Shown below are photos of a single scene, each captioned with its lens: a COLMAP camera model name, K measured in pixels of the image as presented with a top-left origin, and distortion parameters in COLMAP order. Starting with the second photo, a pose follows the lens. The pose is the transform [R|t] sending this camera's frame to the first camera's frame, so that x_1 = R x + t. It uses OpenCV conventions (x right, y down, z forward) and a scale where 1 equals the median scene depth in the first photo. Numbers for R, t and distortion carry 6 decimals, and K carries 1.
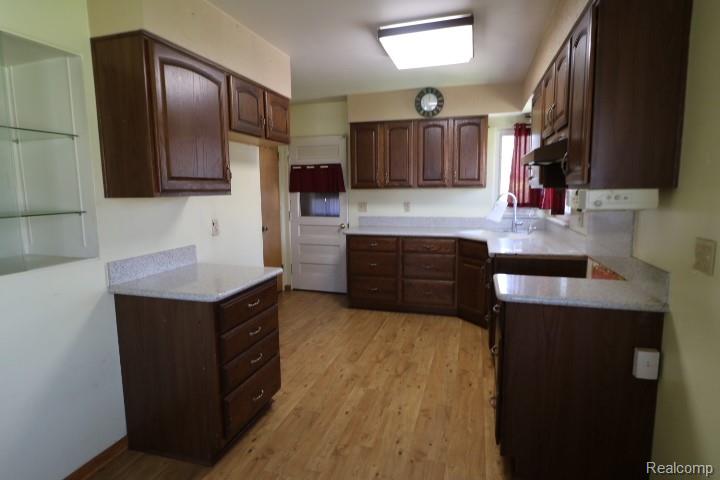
lens RADIAL K [[388.0, 0, 357.9], [0, 388.0, 238.6], [0, 0, 1]] dist [0.005447, -0.006454]
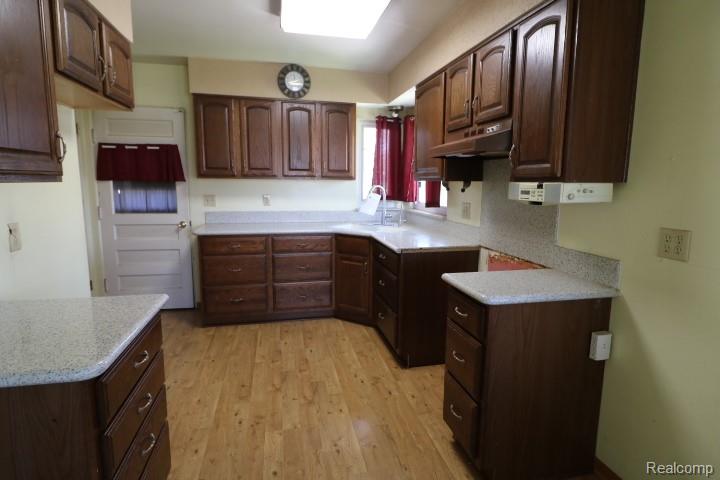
lens RADIAL K [[388.0, 0, 361.6], [0, 388.0, 237.5], [0, 0, 1]] dist [0.005447, -0.006454]
pose [[0.867635, -0.052262, 0.494448, -0.145879], [0.043872, 0.998629, 0.028567, -0.015779], [-0.495263, -0.003094, 0.868738, 0.164083]]
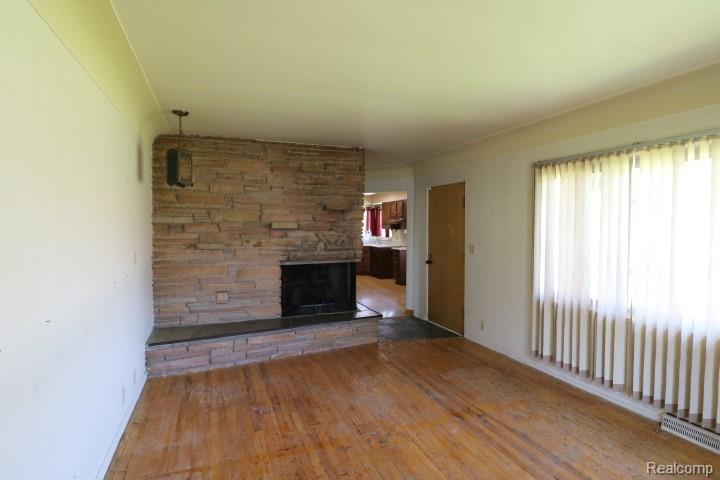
lens RADIAL K [[388.0, 0, 360.8], [0, 388.0, 241.3], [0, 0, 1]] dist [0.005447, -0.006454]
pose [[0.792296, -0.019688, 0.609820, -1.422999], [0.072983, 0.995361, -0.062687, 0.139027], [-0.605757, 0.094173, 0.790057, -1.239408]]
